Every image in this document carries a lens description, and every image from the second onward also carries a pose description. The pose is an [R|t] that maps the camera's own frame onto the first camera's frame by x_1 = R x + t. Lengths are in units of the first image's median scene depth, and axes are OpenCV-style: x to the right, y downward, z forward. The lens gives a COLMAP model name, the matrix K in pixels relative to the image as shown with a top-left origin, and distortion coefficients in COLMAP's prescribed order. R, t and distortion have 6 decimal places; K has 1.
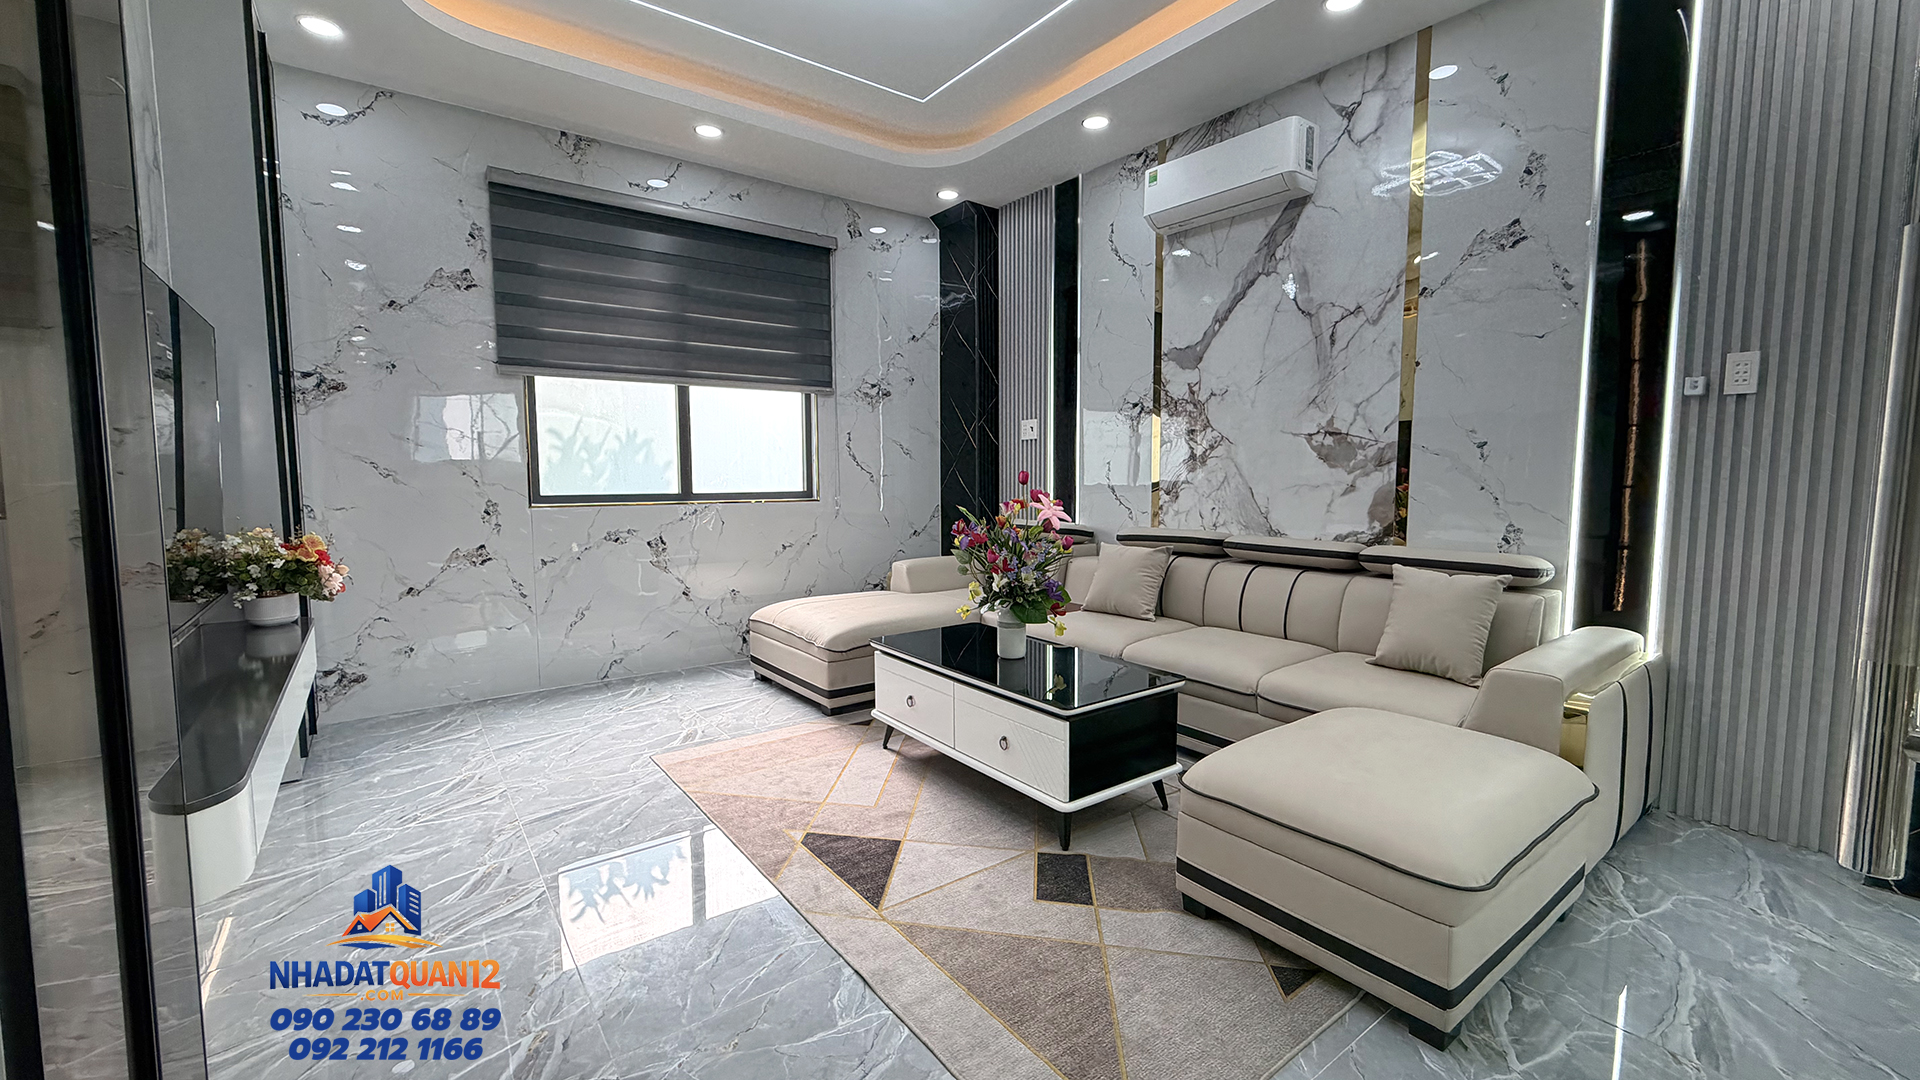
lens RADIAL K [[761.9, 0, 960.0], [0, 761.9, 540.0], [0, 0, 1]] dist [-0.000609, -0.000012]
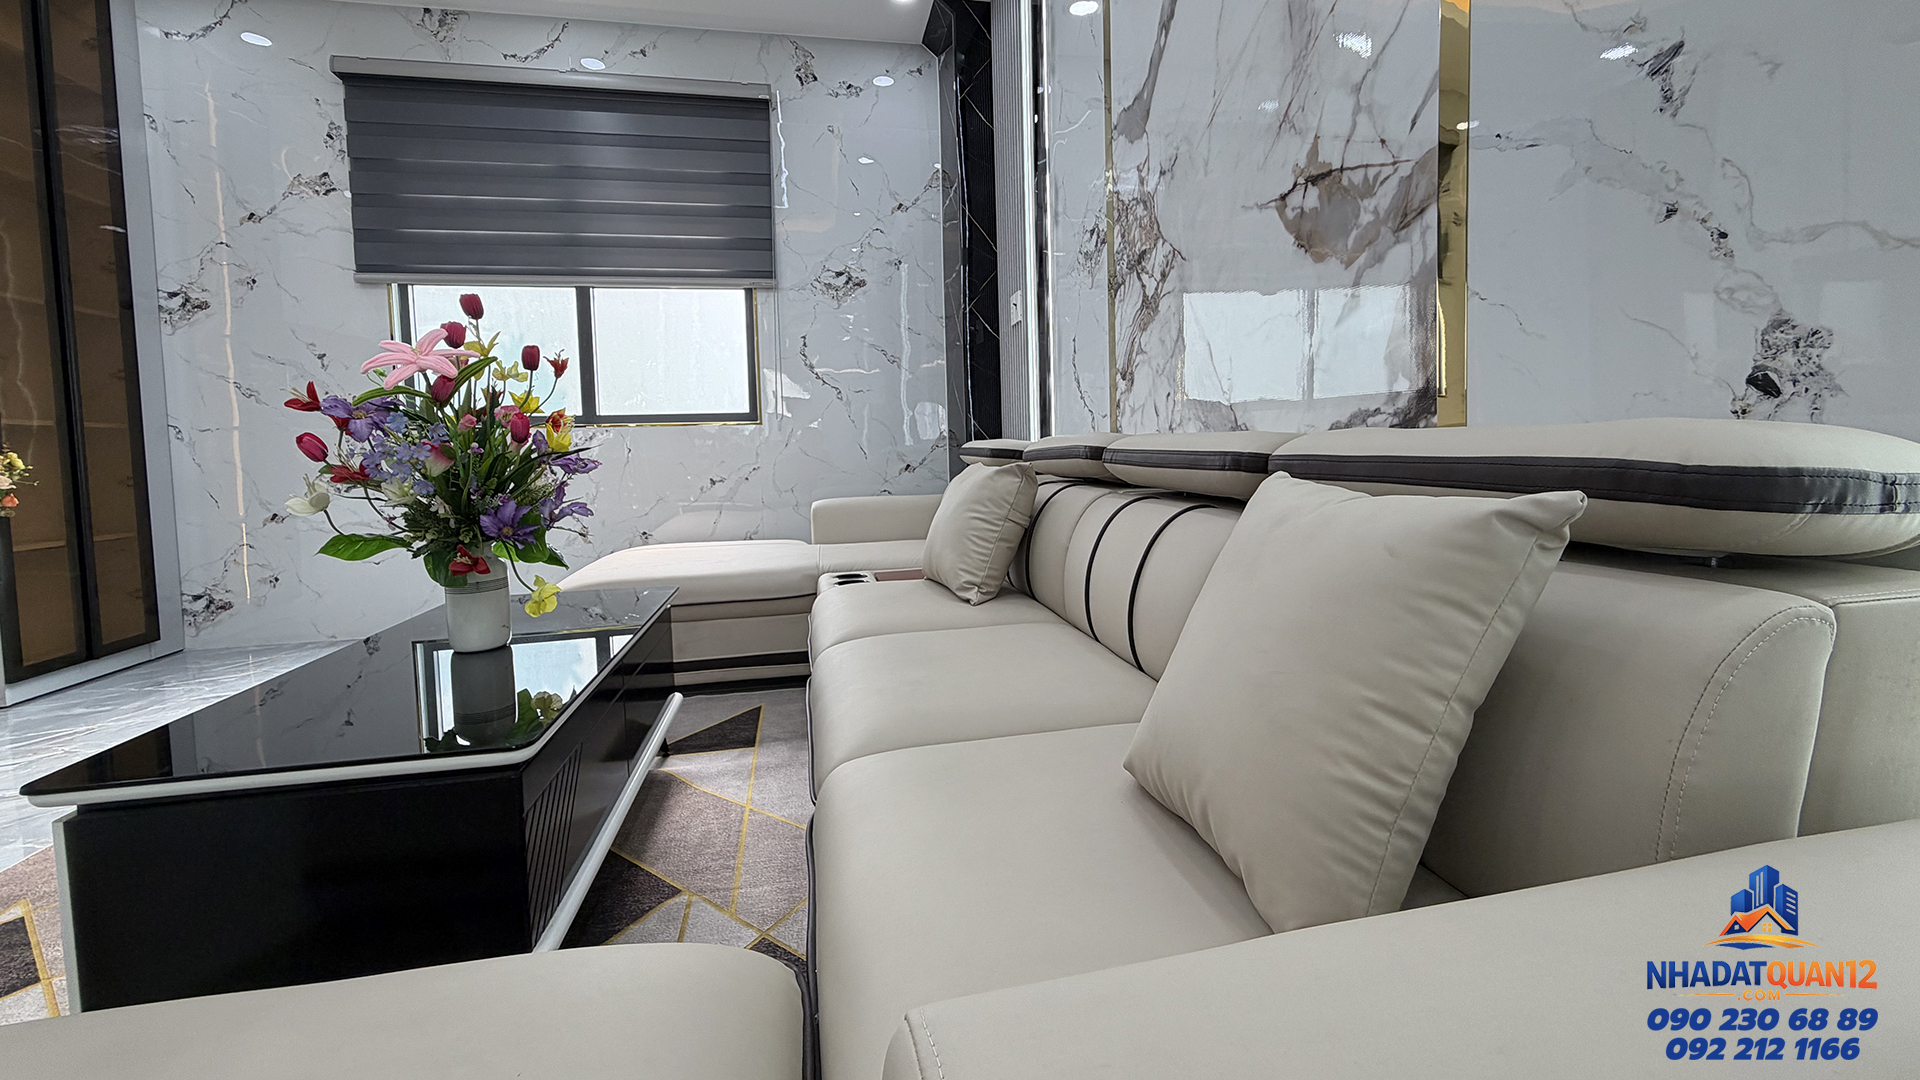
lens RADIAL K [[766.7, 0, 962.2], [0, 766.7, 484.3], [0, 0, 1]] dist [-0.001380, -0.000227]
pose [[0.900769, 0.003019, -0.434287, 0.434901], [-0.015300, 0.999576, -0.024786, 0.033994], [0.434028, 0.028971, 0.900433, 0.480287]]
